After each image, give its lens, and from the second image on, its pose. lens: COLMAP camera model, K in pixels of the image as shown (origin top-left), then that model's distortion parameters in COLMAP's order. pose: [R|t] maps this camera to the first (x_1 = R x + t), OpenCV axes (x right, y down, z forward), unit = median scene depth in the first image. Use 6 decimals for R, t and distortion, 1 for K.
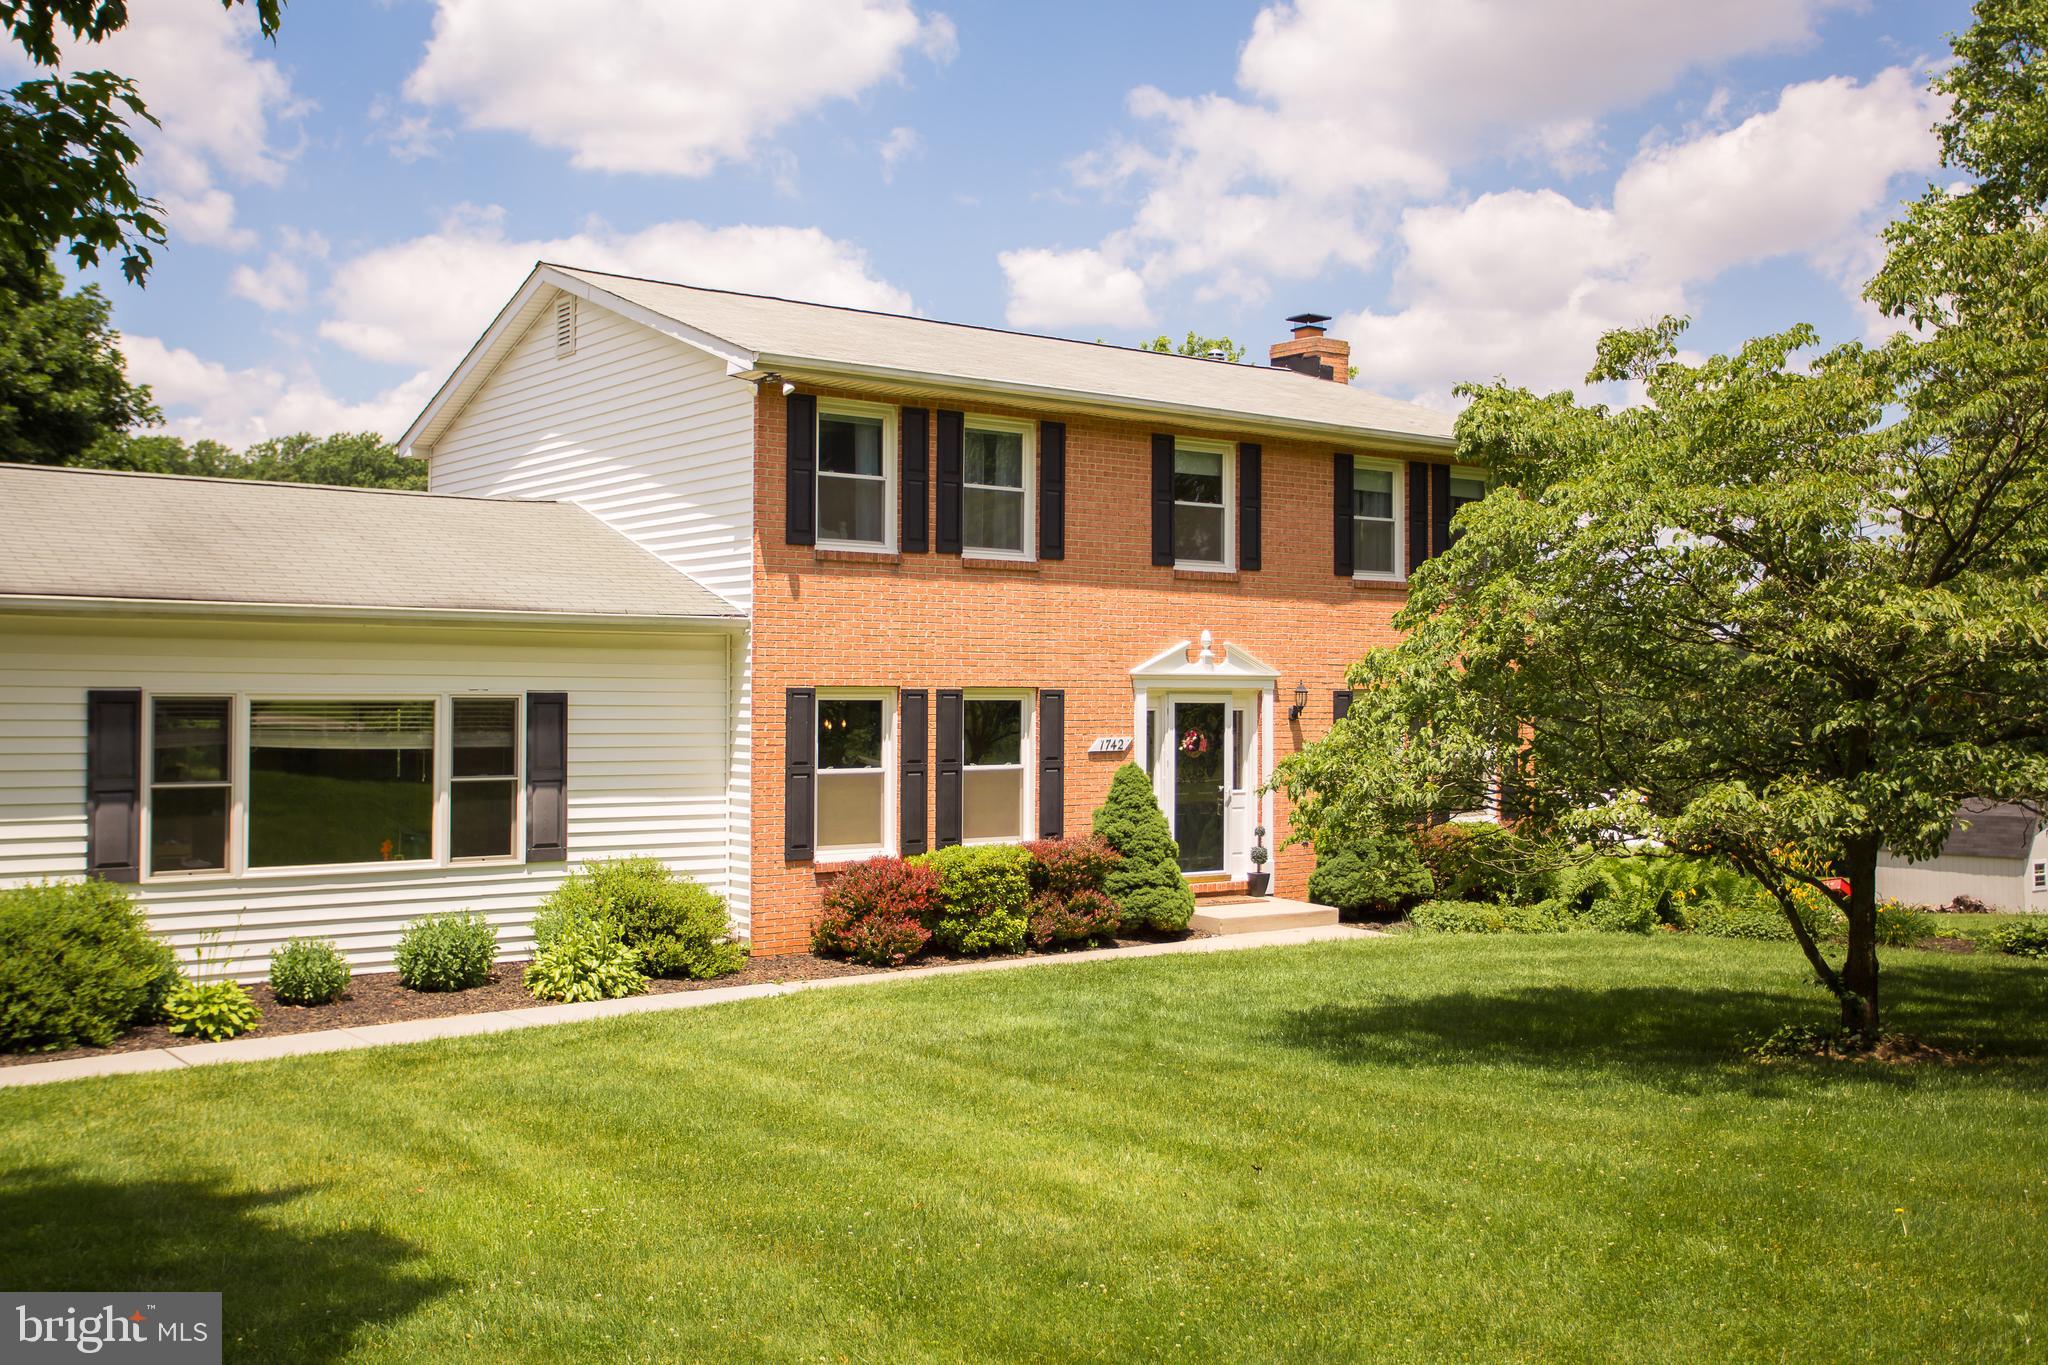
lens RADIAL K [[1987.8, 0, 1022.2], [0, 1987.8, 664.0], [0, 0, 1]] dist [0.042900, 0.000000]
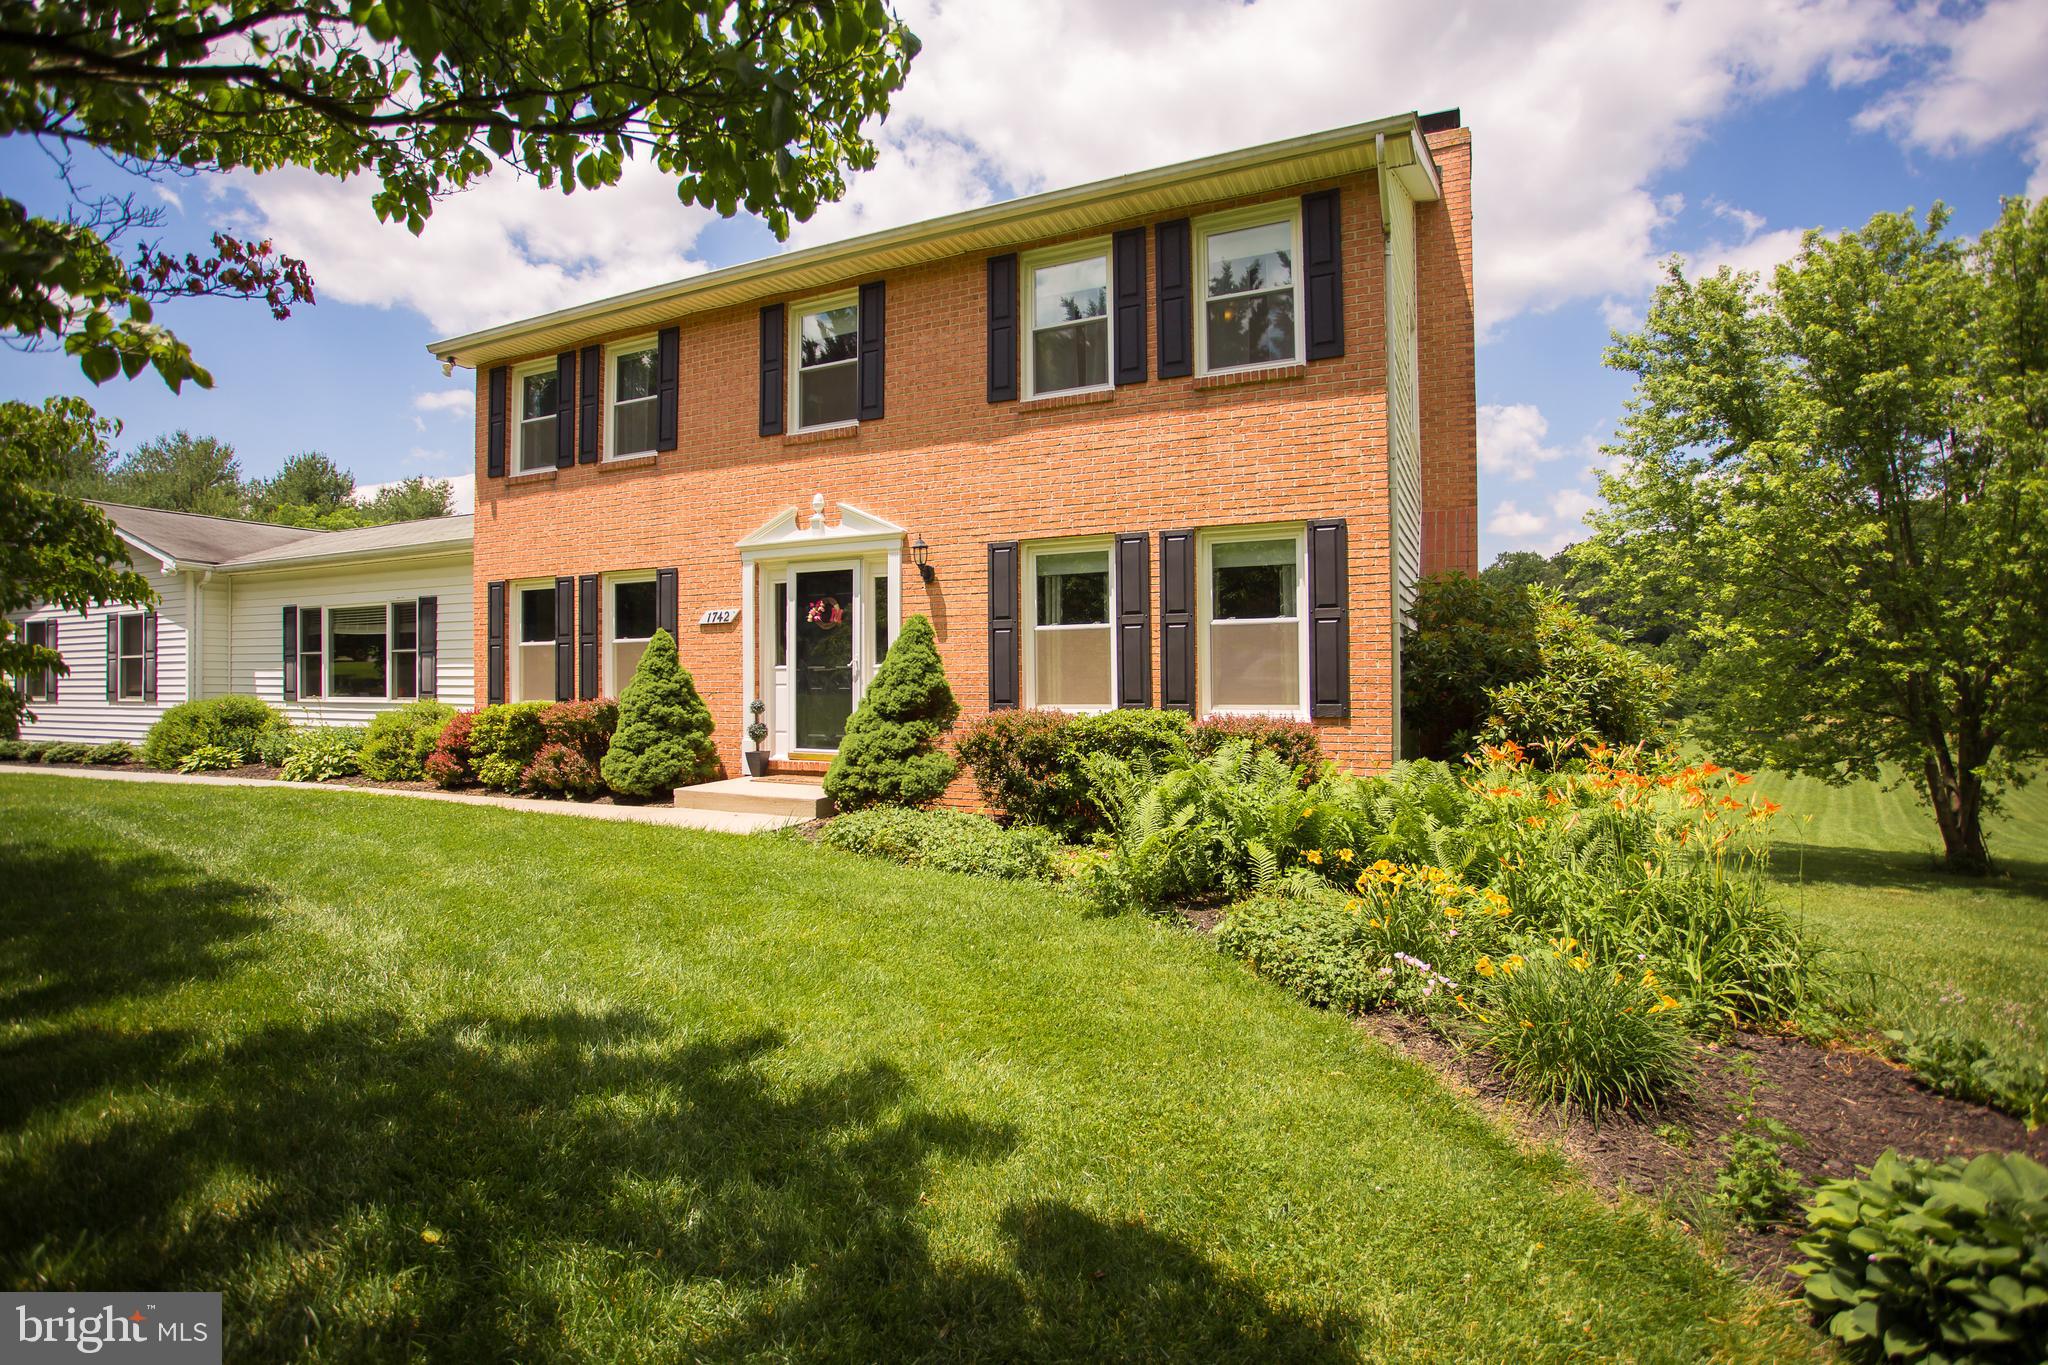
lens RADIAL K [[1007.6, 0, 1032.7], [0, 1007.6, 672.4], [0, 0, 1]] dist [-0.031479, 0.000372]
pose [[0.454284, -0.012151, -0.890774, 0.650879], [0.024169, 0.999707, -0.001311, 0.082201], [0.890529, -0.020934, 0.454445, 0.999632]]
